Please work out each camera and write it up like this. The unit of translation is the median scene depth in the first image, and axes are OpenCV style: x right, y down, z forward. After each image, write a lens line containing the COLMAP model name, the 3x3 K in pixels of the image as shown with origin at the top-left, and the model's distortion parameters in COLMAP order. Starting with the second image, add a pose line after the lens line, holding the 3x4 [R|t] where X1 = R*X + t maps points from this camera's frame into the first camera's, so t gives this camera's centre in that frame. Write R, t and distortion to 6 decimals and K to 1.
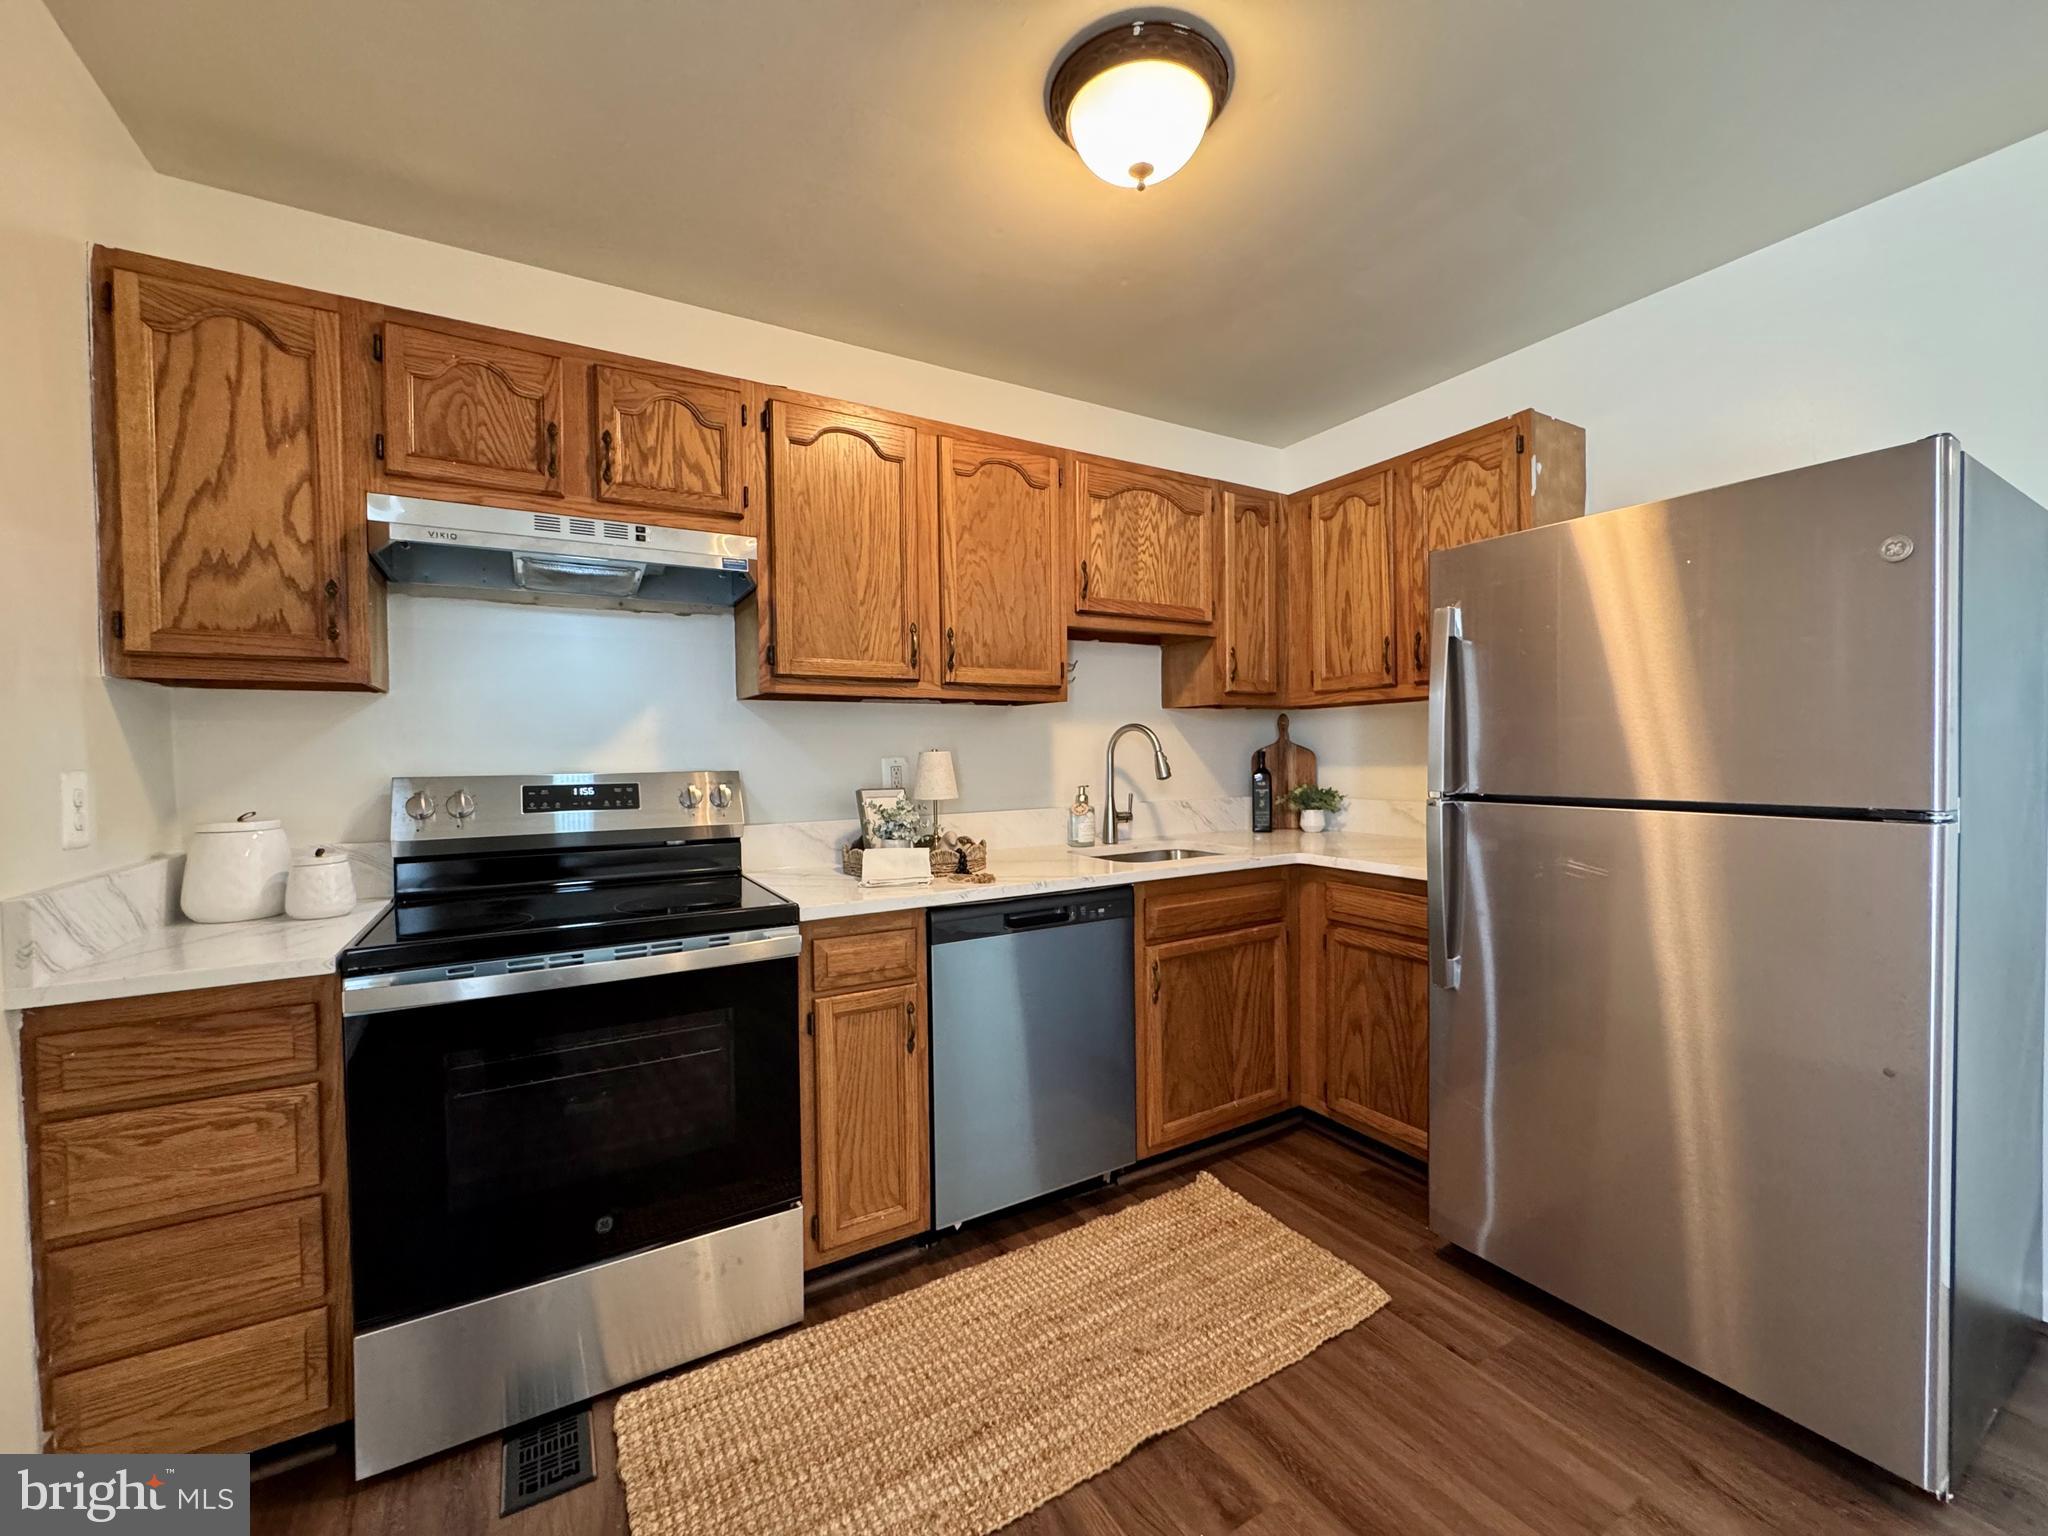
lens RADIAL K [[822.7, 0, 1024.0], [0, 822.7, 768.0], [0, 0, 1]] dist [-0.003069, 0.000133]
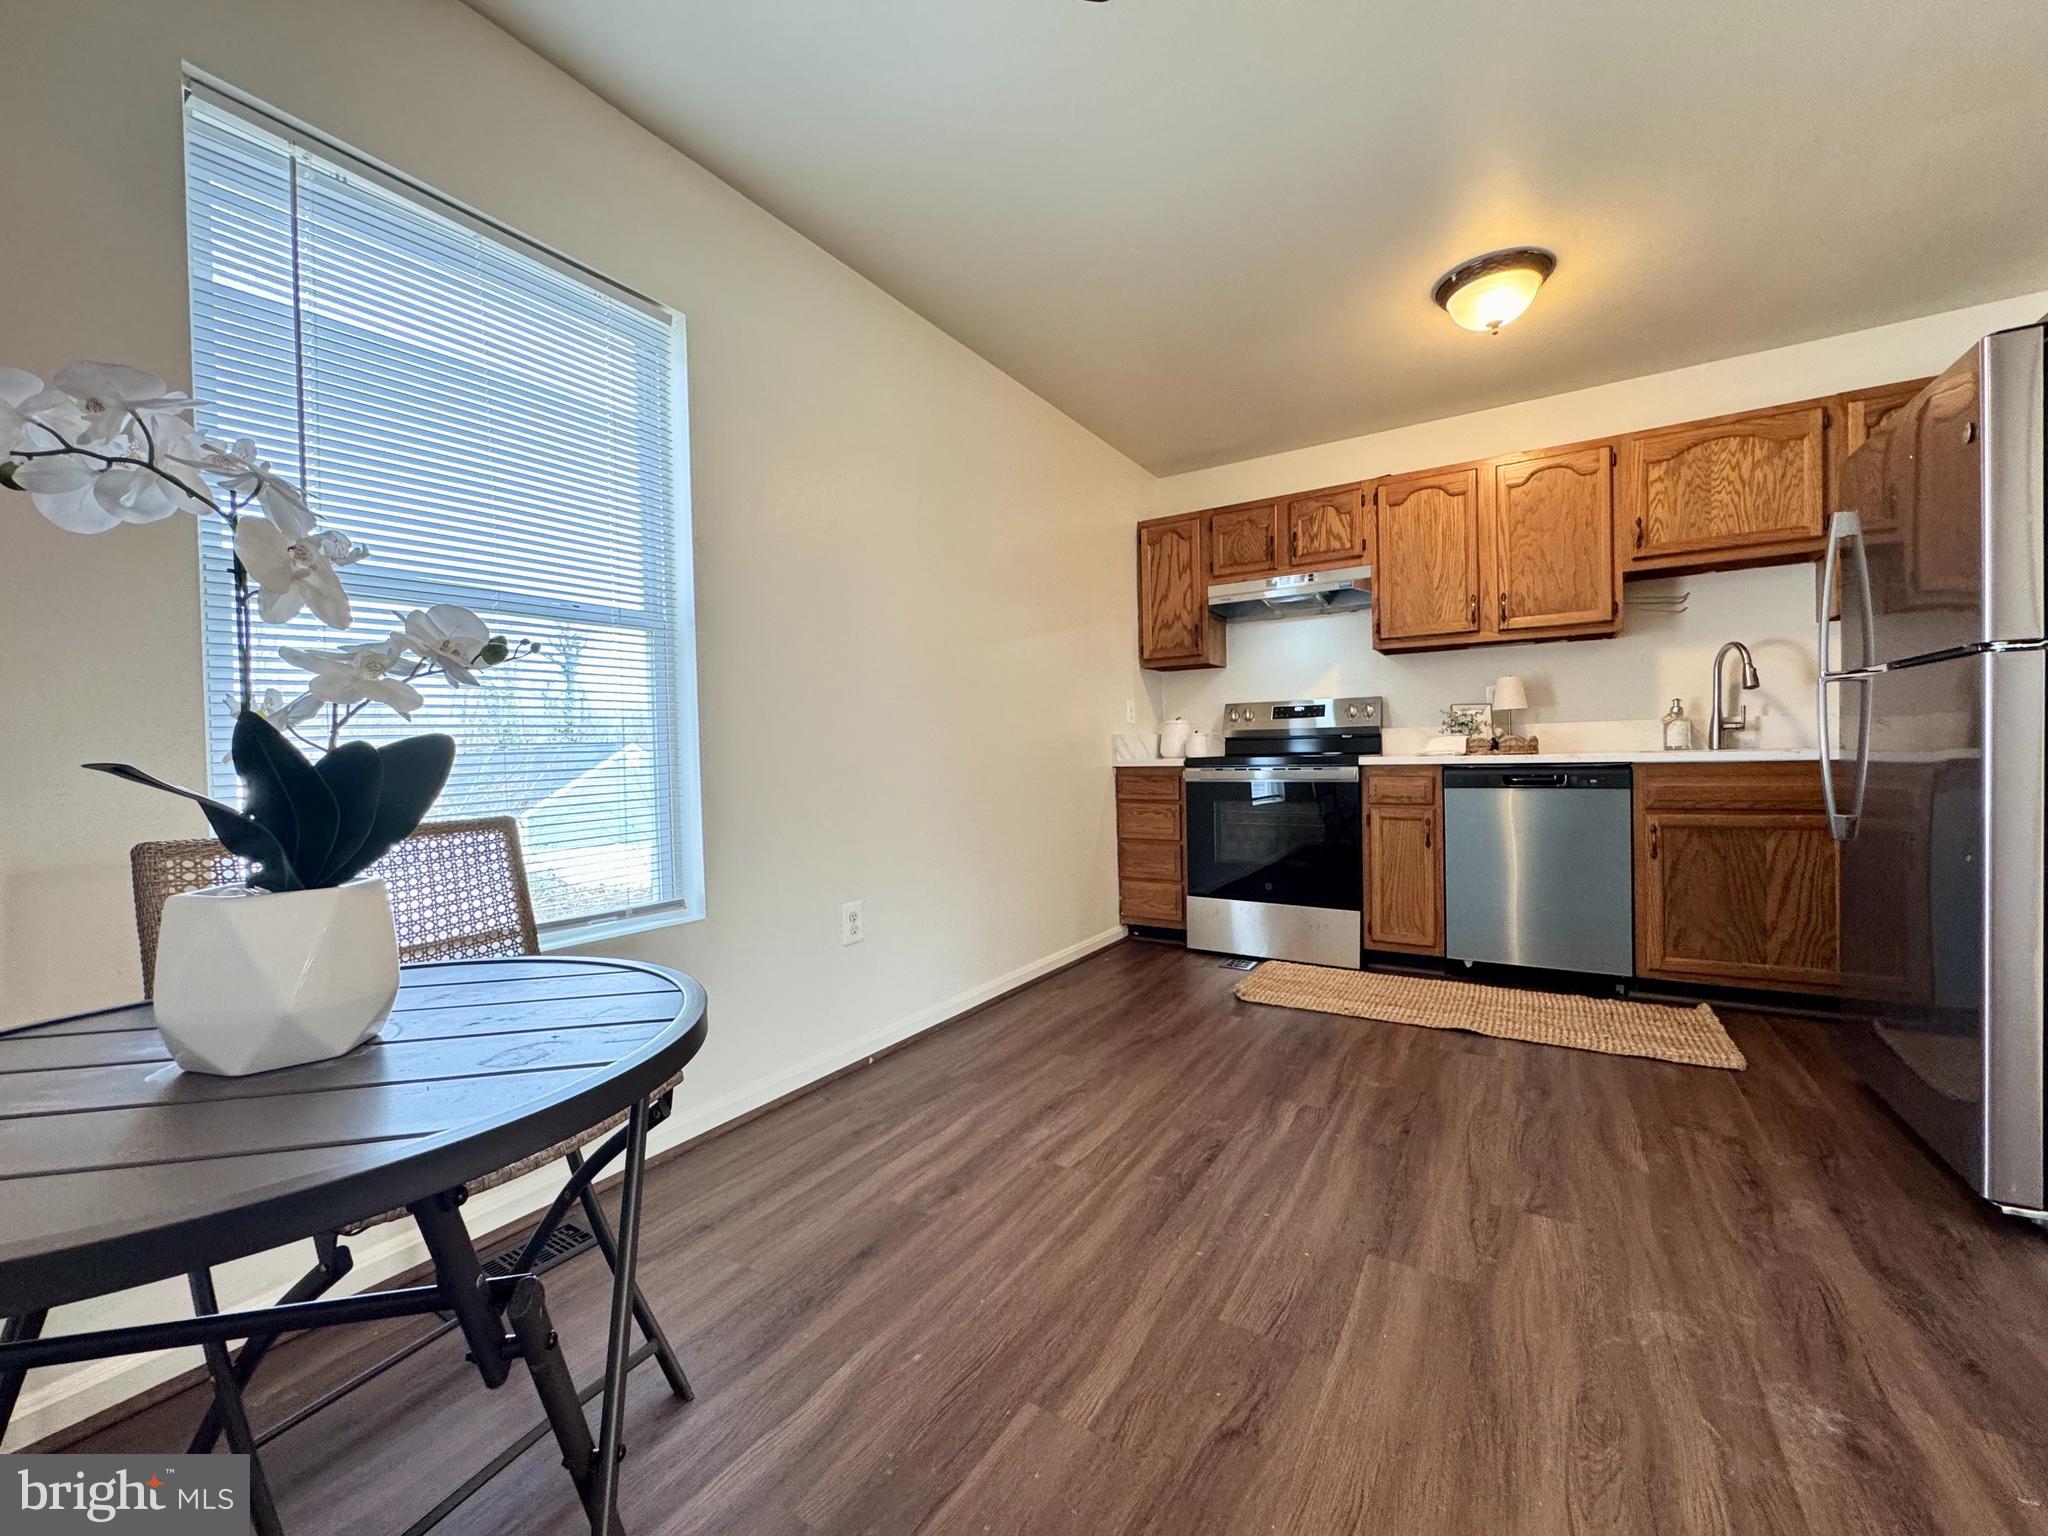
lens RADIAL K [[822.7, 0, 1024.0], [0, 822.7, 768.0], [0, 0, 1]] dist [-0.003069, 0.000133]
pose [[0.457941, 0.018187, -0.888797, 0.834602], [-0.001892, 0.999808, 0.019484, 0.119533], [0.888981, -0.007241, 0.457887, -0.457733]]
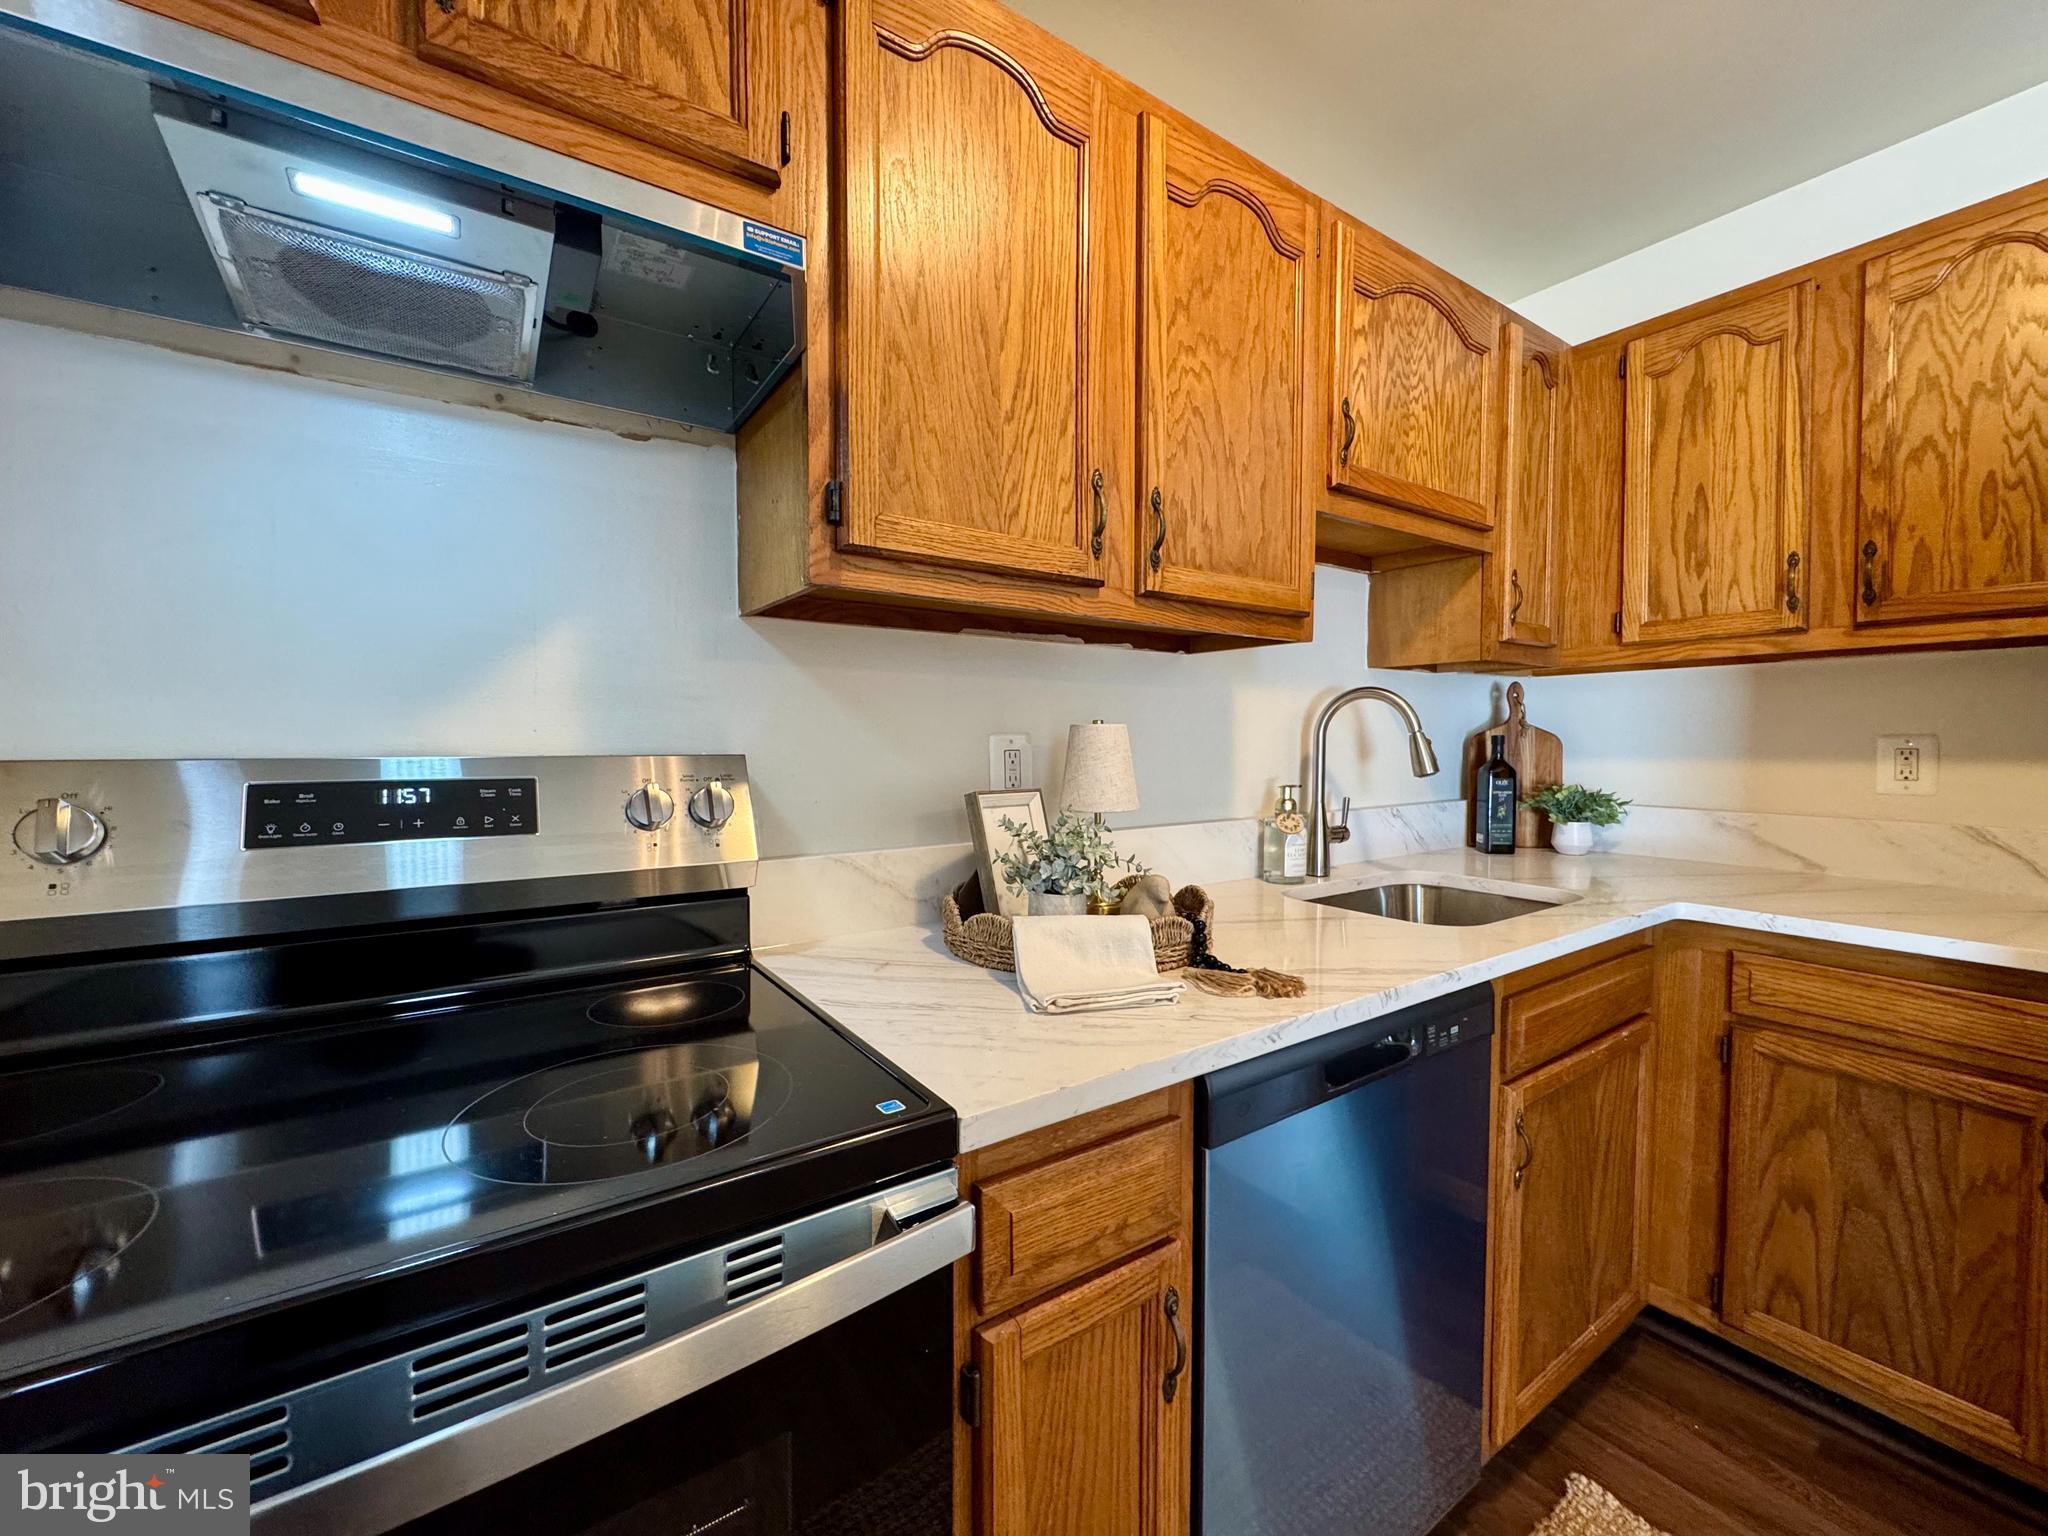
lens RADIAL K [[822.7, 0, 1024.0], [0, 822.7, 768.0], [0, 0, 1]] dist [-0.003069, 0.000133]
pose [[0.997698, 0.011370, 0.066861, -0.204242], [-0.012405, 0.999809, 0.015085, 0.001969], [-0.066676, -0.015880, 0.997648, 0.471444]]
